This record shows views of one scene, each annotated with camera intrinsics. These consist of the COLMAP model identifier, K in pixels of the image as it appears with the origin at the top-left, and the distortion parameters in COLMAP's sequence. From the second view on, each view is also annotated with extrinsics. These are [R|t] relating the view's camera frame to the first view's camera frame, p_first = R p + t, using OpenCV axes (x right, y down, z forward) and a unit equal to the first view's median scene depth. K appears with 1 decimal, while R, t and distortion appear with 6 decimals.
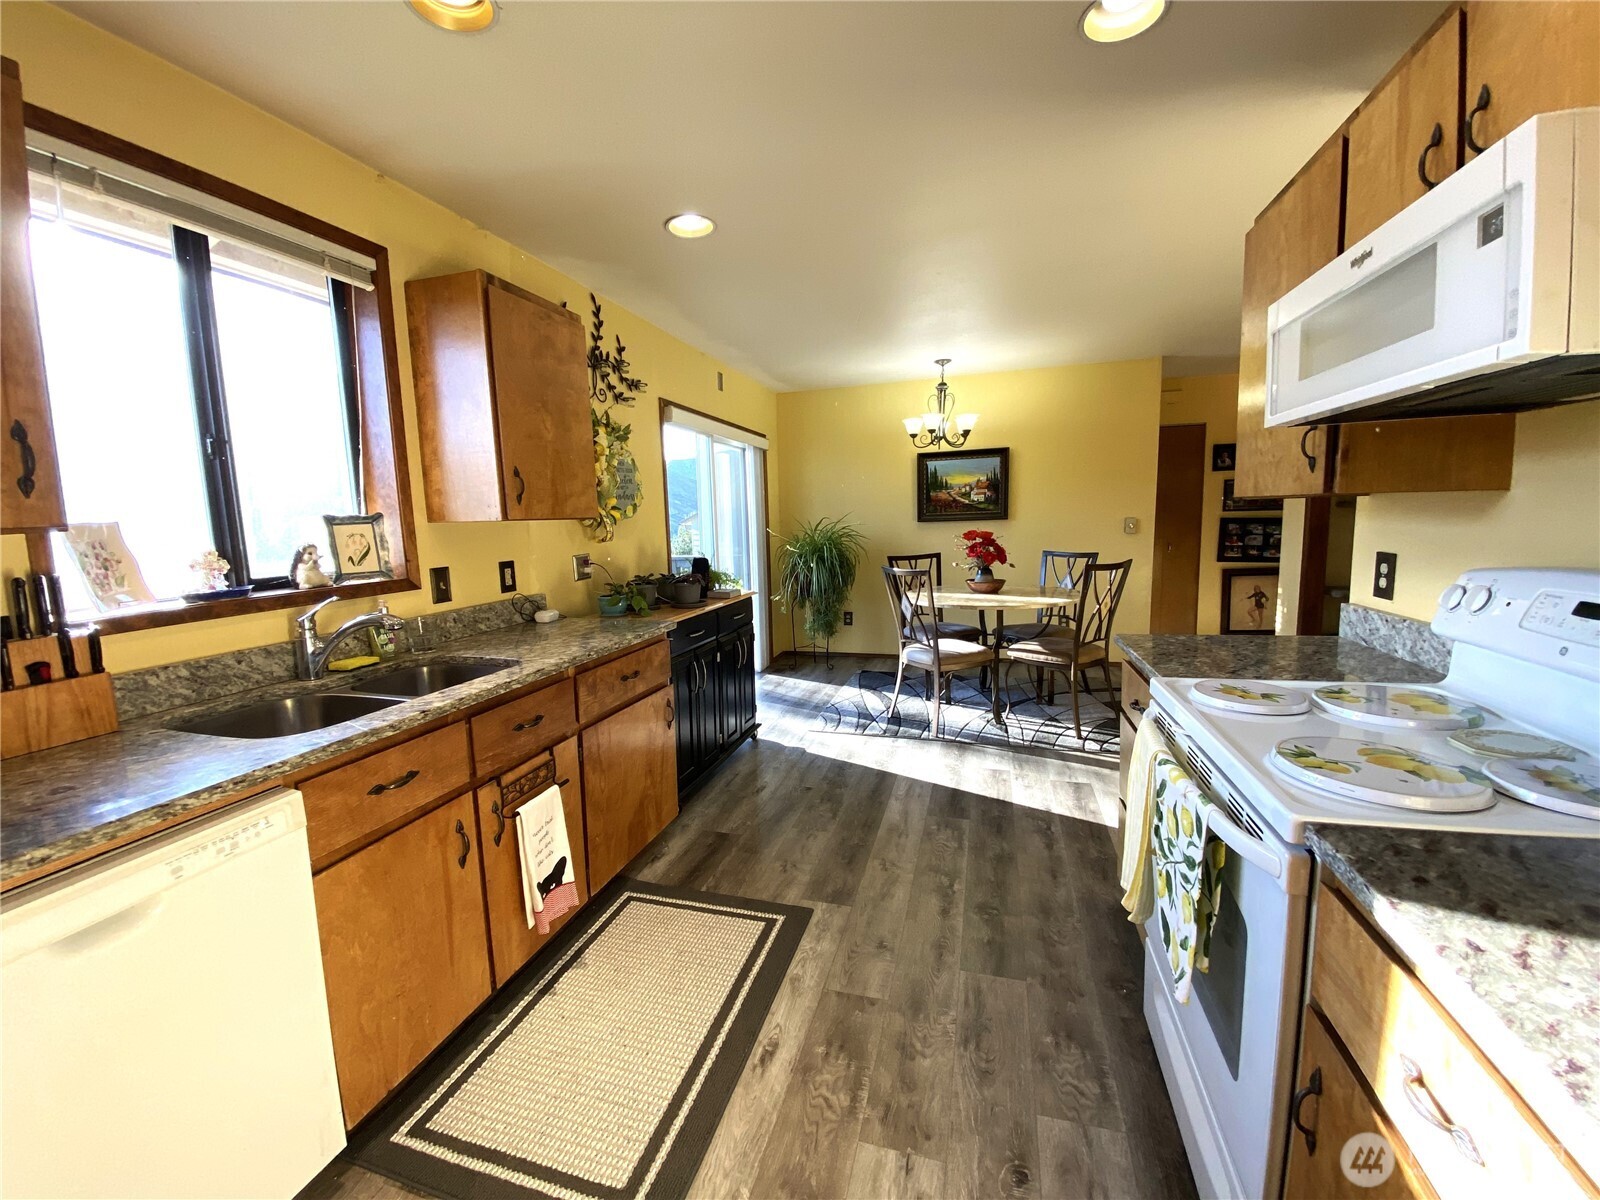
lens RADIAL K [[644.9, 0, 800.0], [0, 644.9, 600.0], [0, 0, 1]] dist [0.008902, -0.015684]
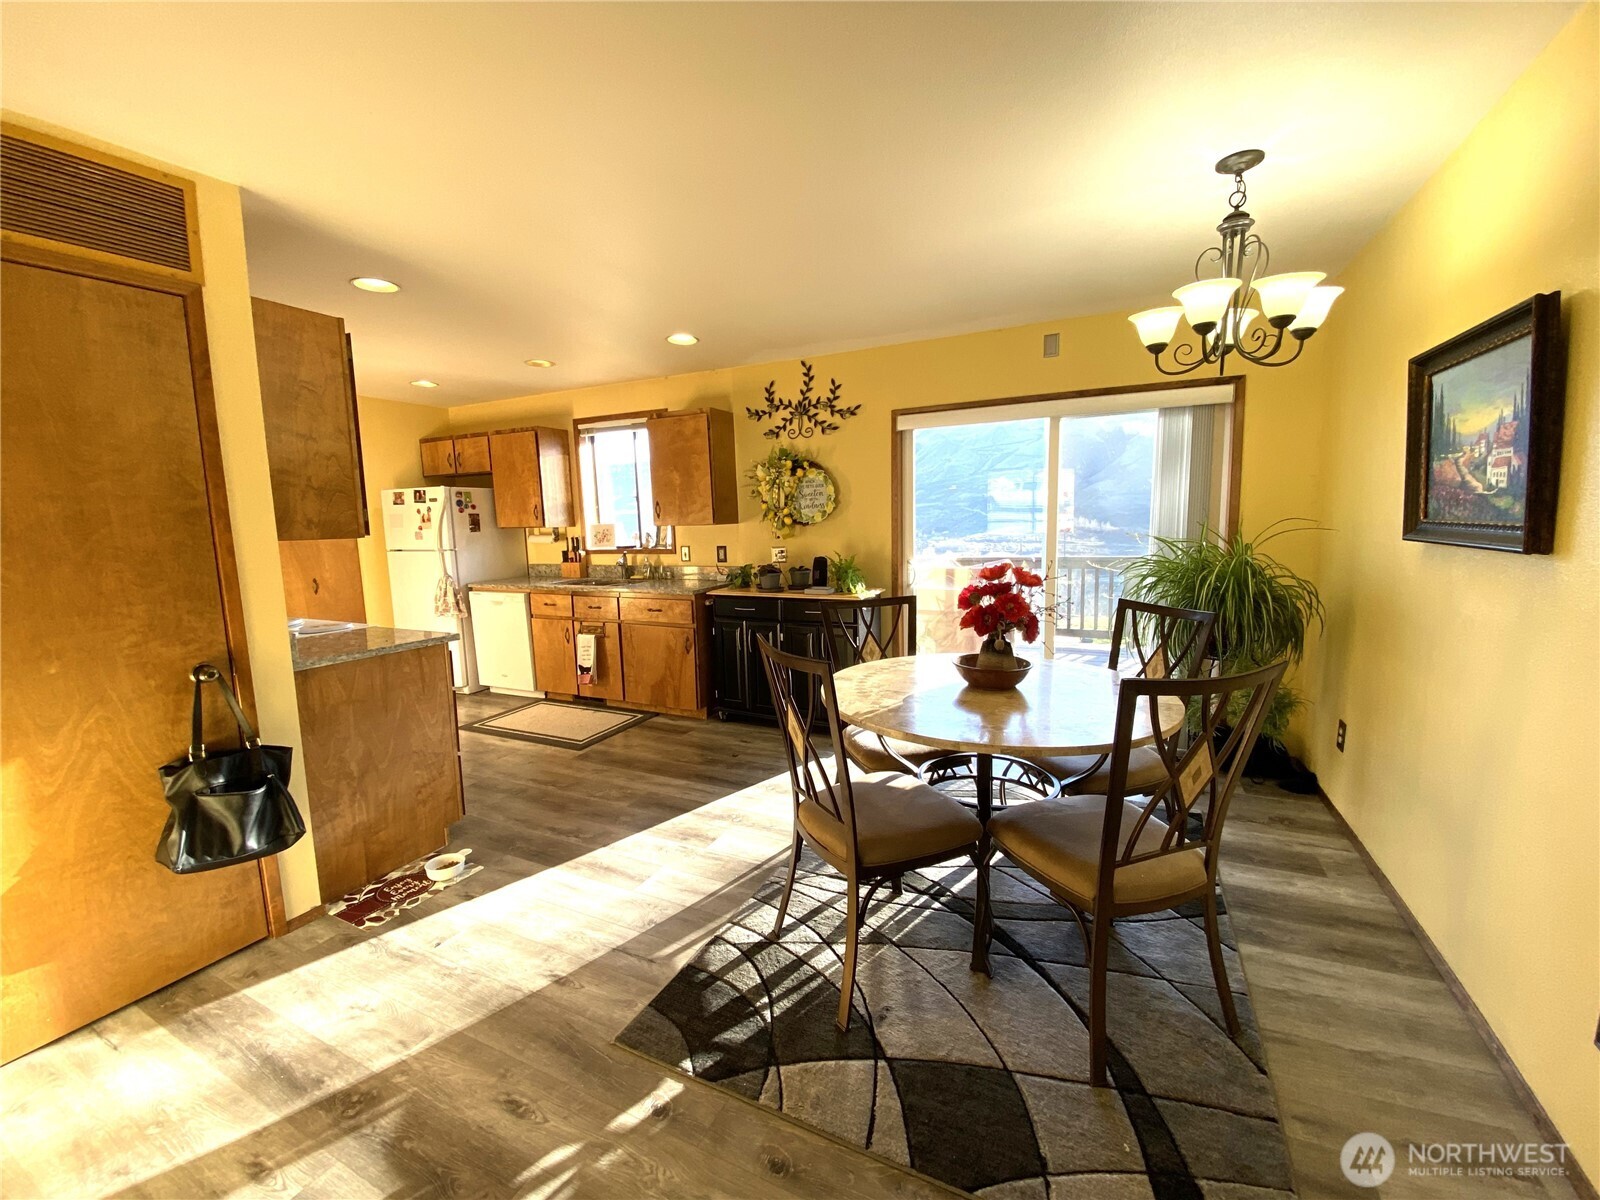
lens RADIAL K [[638.2, 0, 800.0], [0, 638.2, 600.0], [0, 0, 1]] dist [0.070236, -0.042948]
pose [[-0.163033, 0.160463, -0.973484, 1.318136], [-0.097169, 0.979277, 0.177692, -0.254236], [0.981824, 0.123562, -0.144062, 1.490692]]
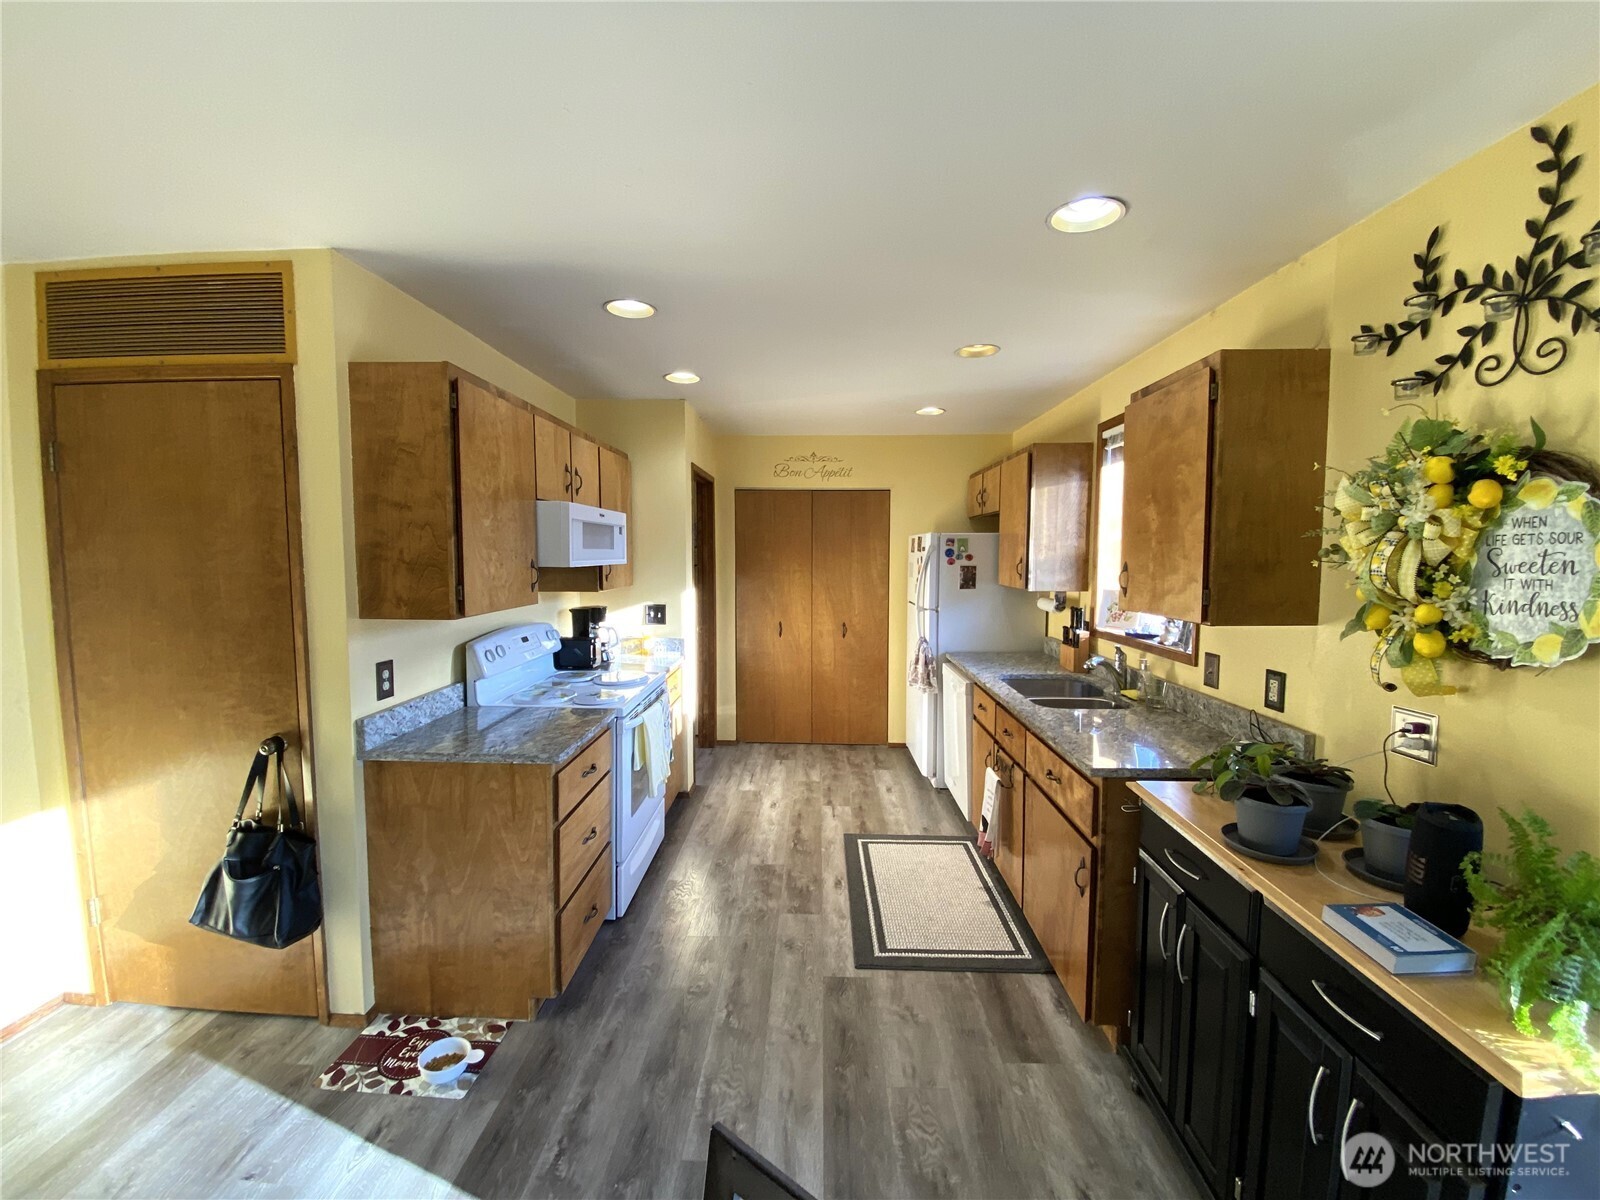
lens RADIAL K [[644.9, 0, 800.0], [0, 644.9, 600.0], [0, 0, 1]] dist [0.008902, -0.015684]
pose [[-0.967062, 0.045471, -0.250447, 0.297165], [-0.008002, 0.977997, 0.208464, -0.300687], [0.254415, 0.203601, -0.945420, 1.559426]]
